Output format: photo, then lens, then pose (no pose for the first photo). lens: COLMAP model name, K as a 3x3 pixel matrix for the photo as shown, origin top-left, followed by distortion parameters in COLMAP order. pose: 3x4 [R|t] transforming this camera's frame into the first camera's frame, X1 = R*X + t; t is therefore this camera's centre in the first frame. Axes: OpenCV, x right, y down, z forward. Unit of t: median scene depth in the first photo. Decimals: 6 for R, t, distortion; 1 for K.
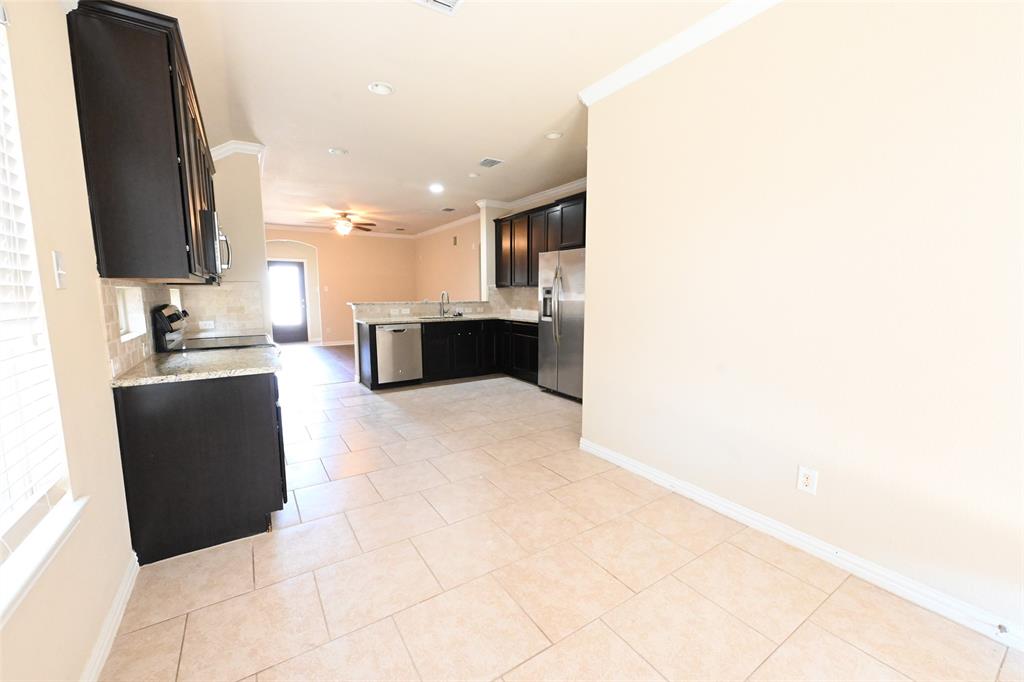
lens RADIAL K [[404.0, 0, 508.4], [0, 404.0, 338.9], [0, 0, 1]] dist [0.000905, 0.000028]
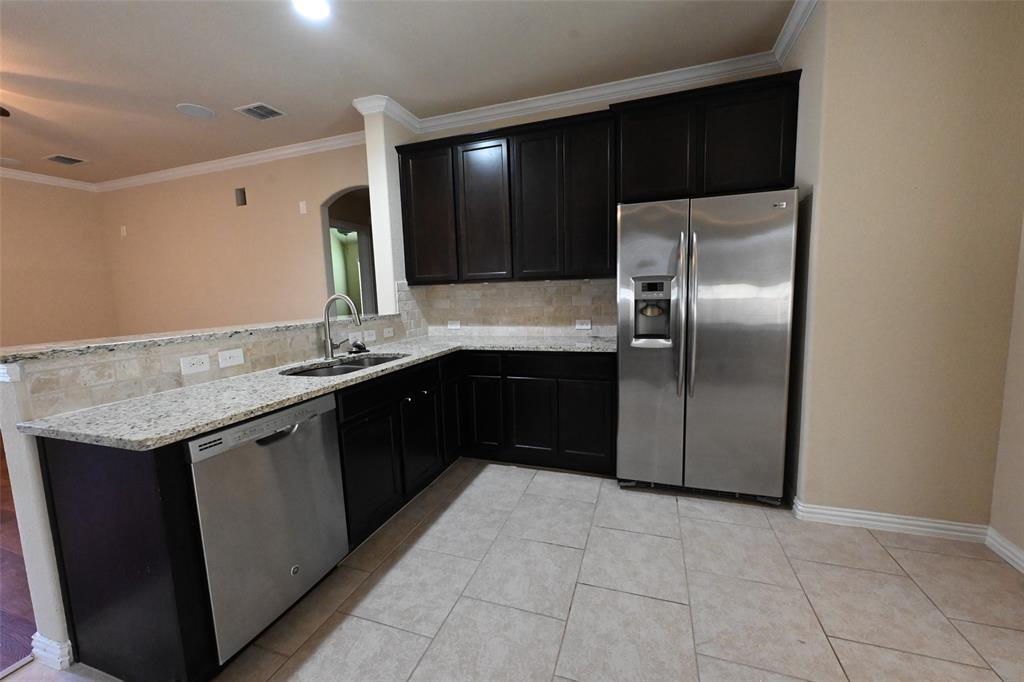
lens RADIAL K [[408.4, 0, 517.6], [0, 408.4, 337.0], [0, 0, 1]] dist [0.001085, -0.000037]
pose [[0.791237, -0.091114, 0.604684, -0.256859], [0.100533, 0.994765, 0.018342, -0.064856], [-0.603189, 0.046278, 0.796254, 0.566504]]
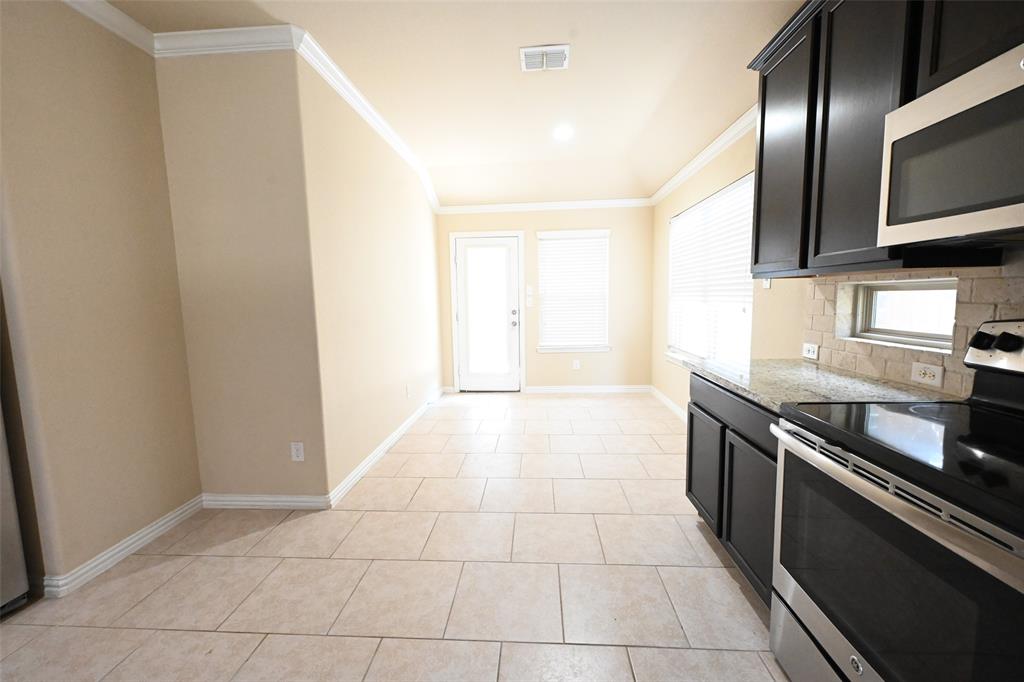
lens RADIAL K [[404.0, 0, 508.4], [0, 404.0, 338.9], [0, 0, 1]] dist [0.000905, 0.000028]
pose [[-0.796469, -0.042295, 0.603199, -0.277761], [0.091815, 0.977525, 0.189774, -0.079335], [-0.597668, 0.206532, -0.774685, 0.698310]]
